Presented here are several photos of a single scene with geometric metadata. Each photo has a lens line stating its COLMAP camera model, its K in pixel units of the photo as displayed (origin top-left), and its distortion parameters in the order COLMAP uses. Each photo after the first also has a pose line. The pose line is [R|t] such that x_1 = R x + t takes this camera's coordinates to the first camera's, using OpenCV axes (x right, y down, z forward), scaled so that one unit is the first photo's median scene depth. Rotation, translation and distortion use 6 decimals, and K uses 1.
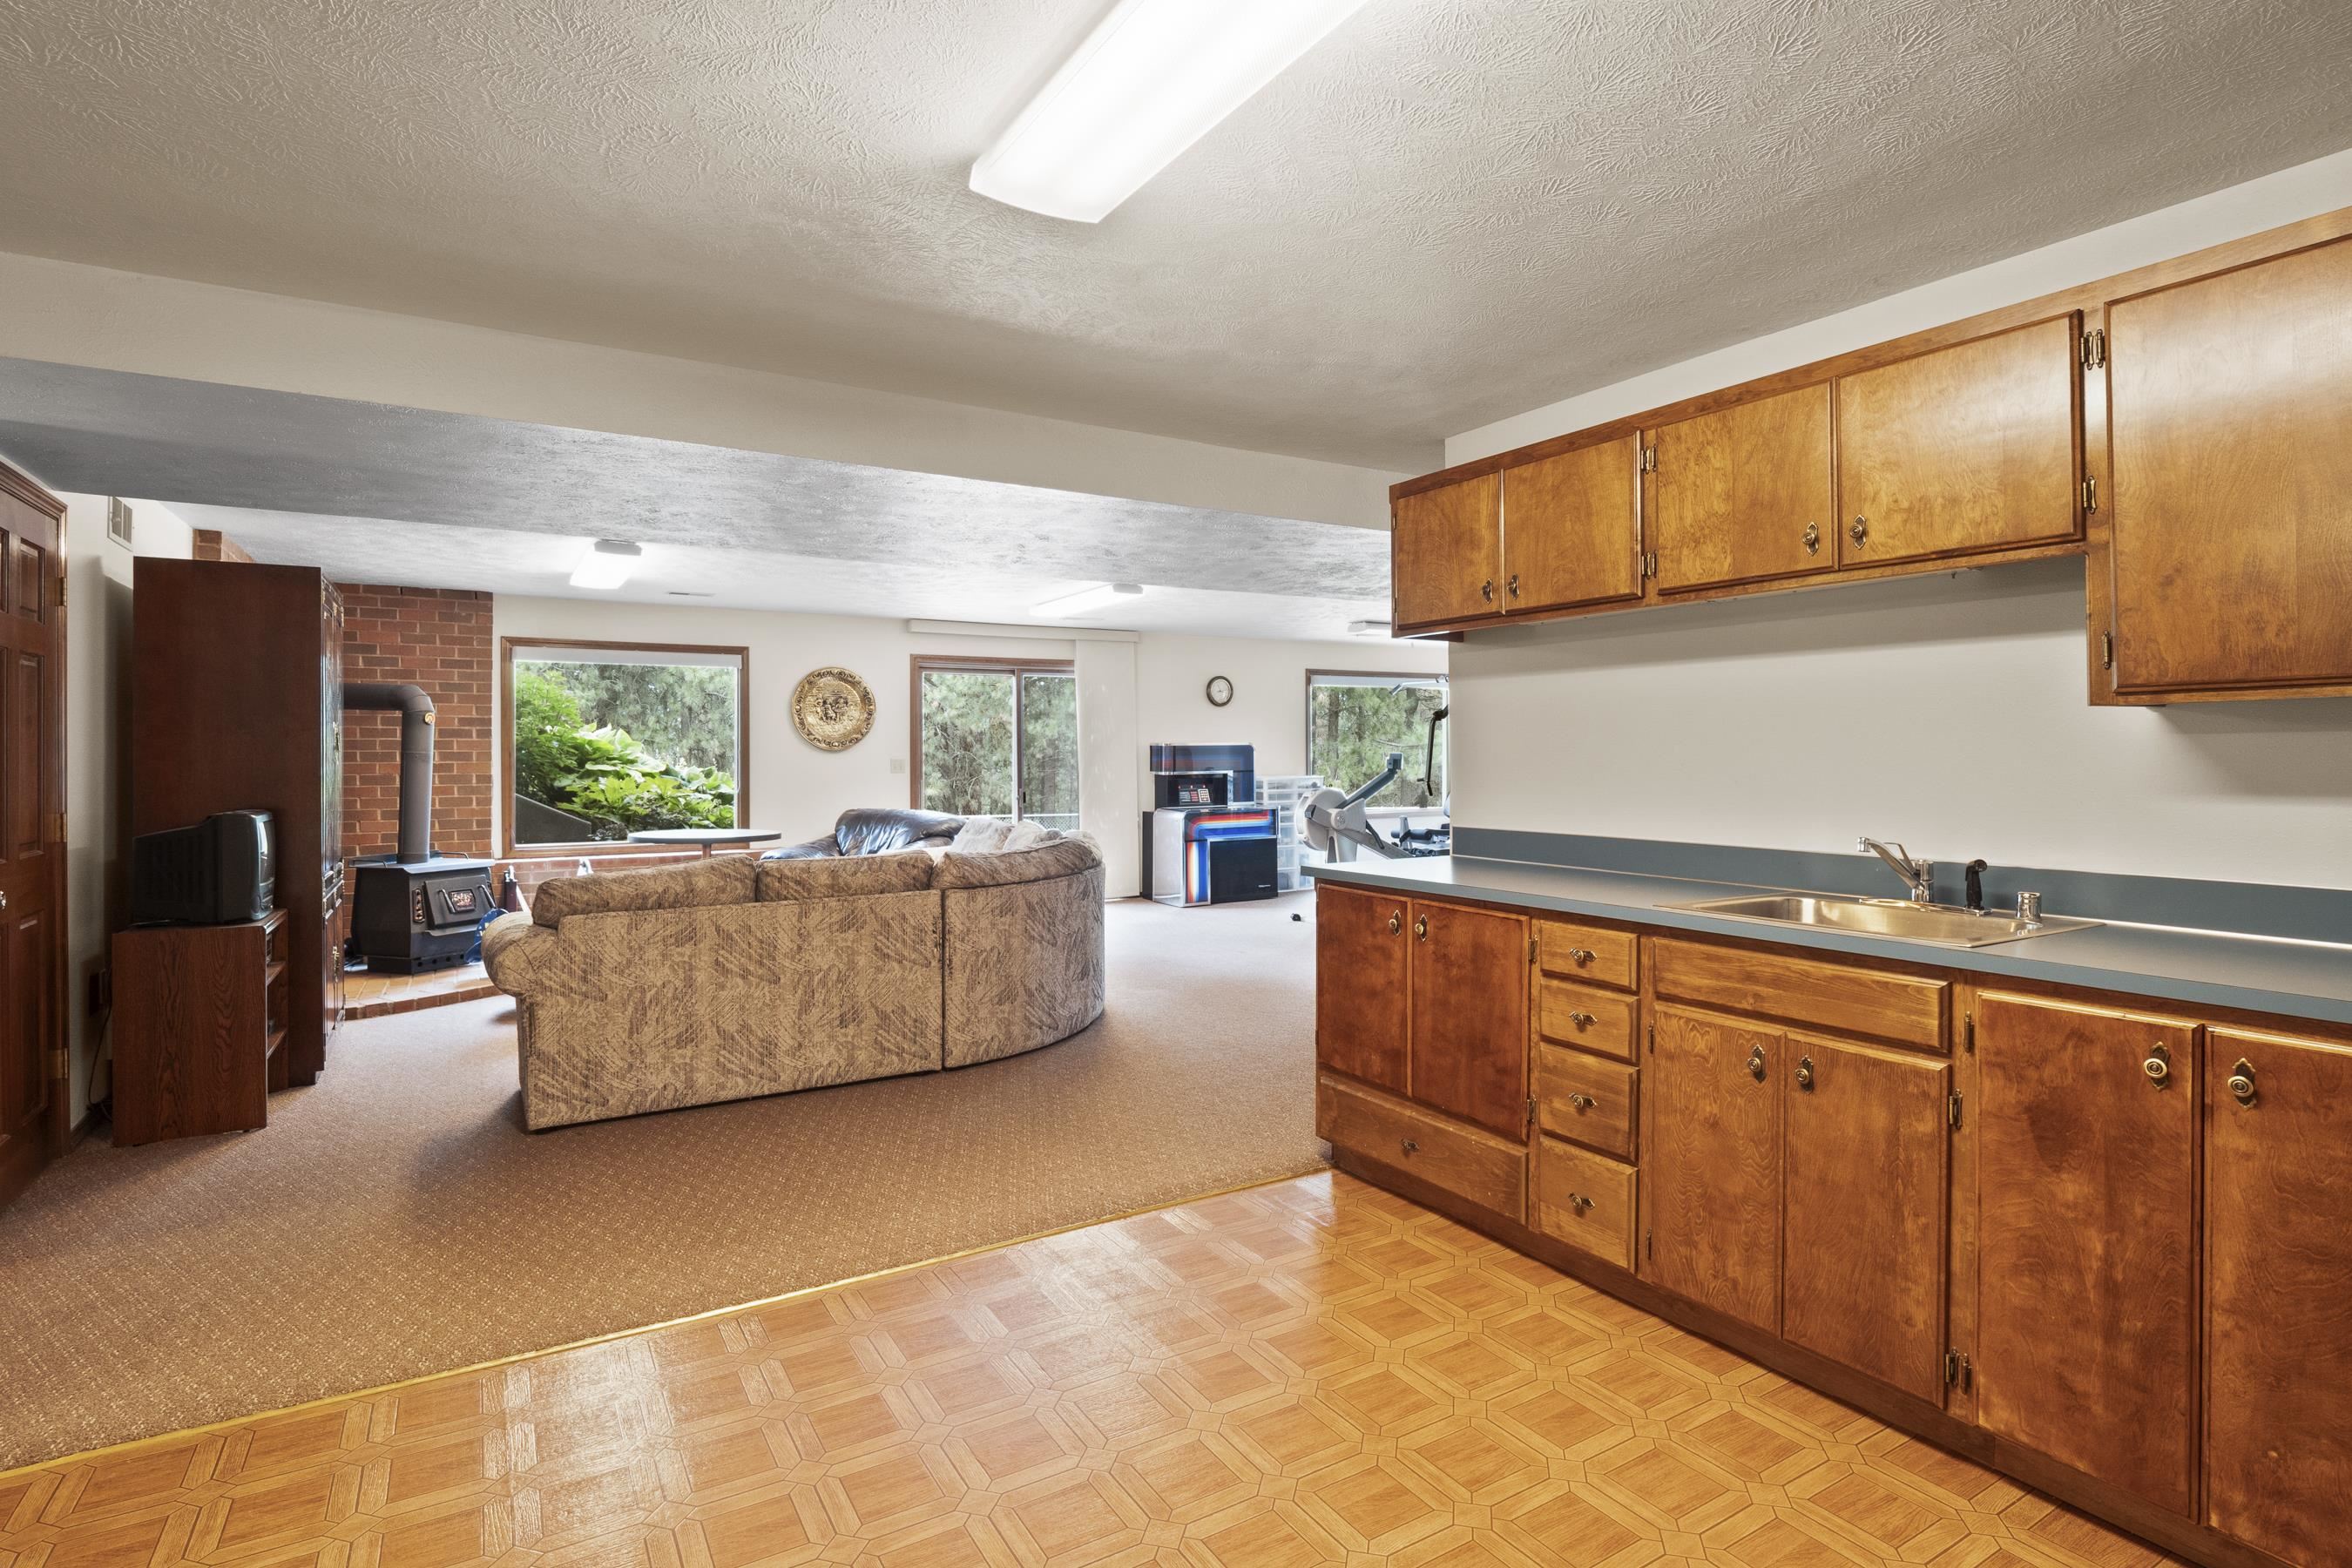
lens RADIAL K [[1159.2, 0, 1155.8], [0, 1159.2, 765.2], [0, 0, 1]] dist [-0.006147, -0.004638]
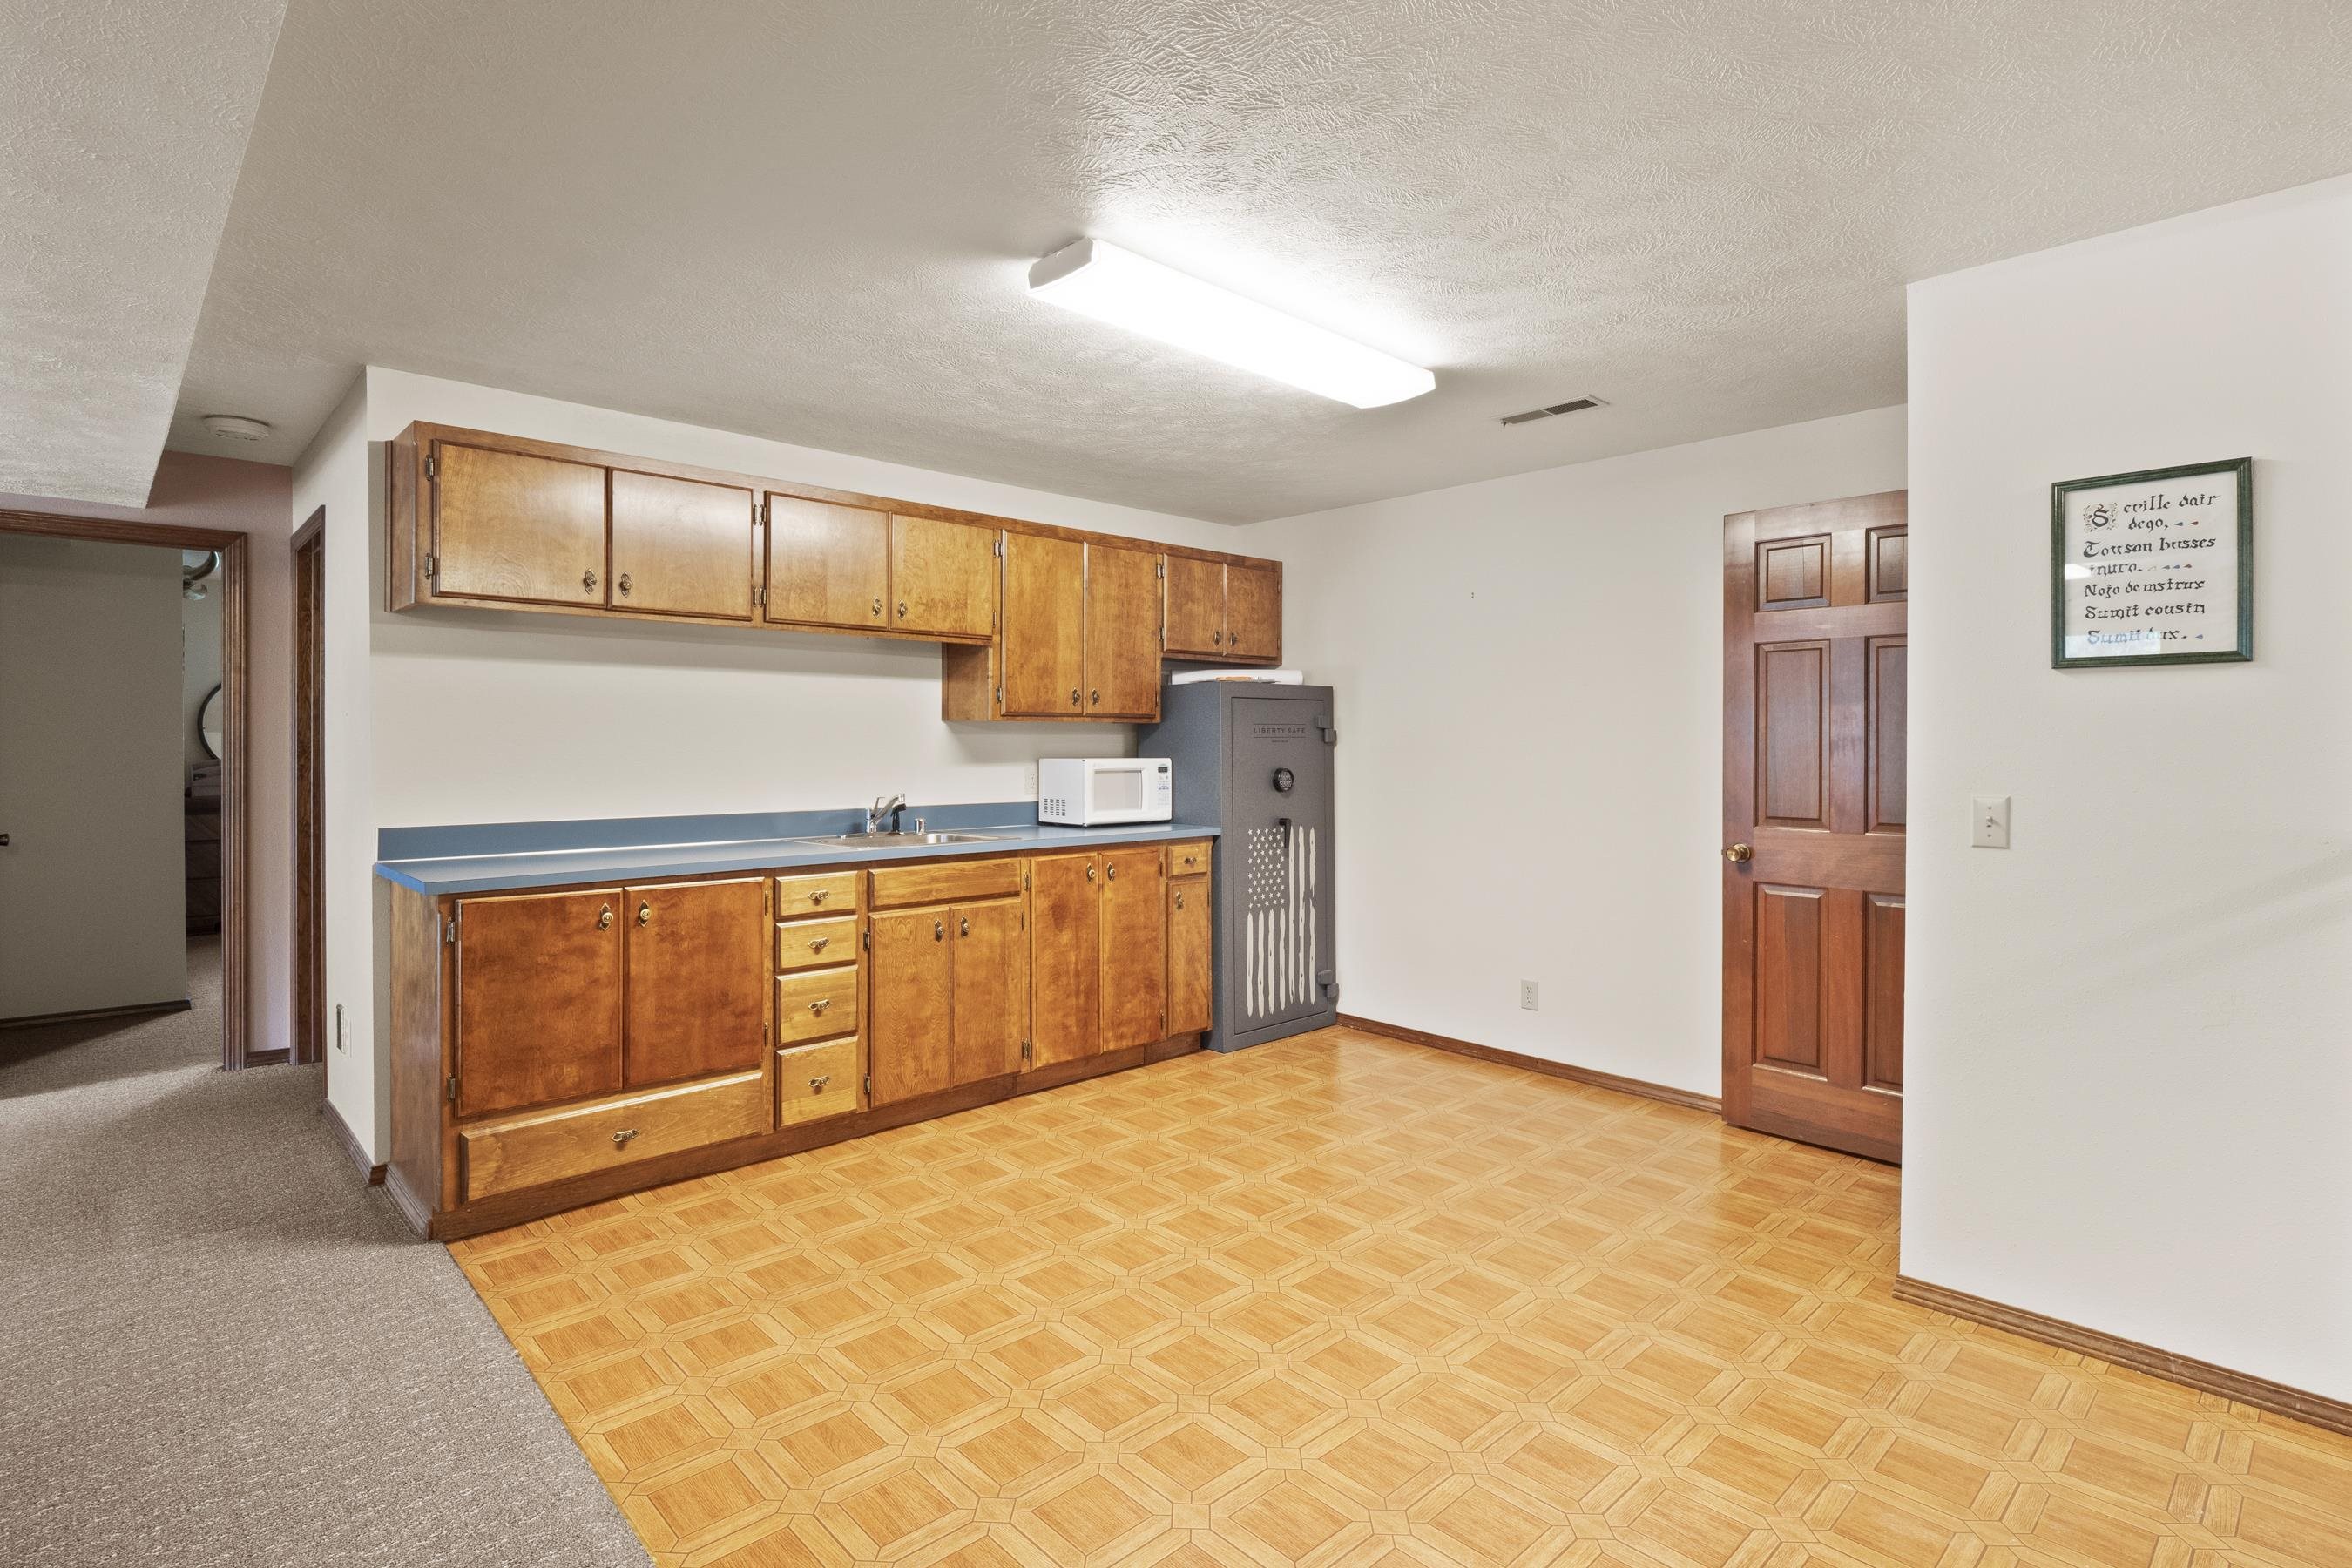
lens RADIAL K [[1159.2, 0, 1159.5], [0, 1159.2, 773.9], [0, 0, 1]] dist [-0.006147, -0.004638]
pose [[-0.214254, -0.022444, 0.976520, -0.866107], [0.009510, 0.999641, 0.025062, -0.003244], [-0.976732, 0.014656, -0.213963, 0.780077]]
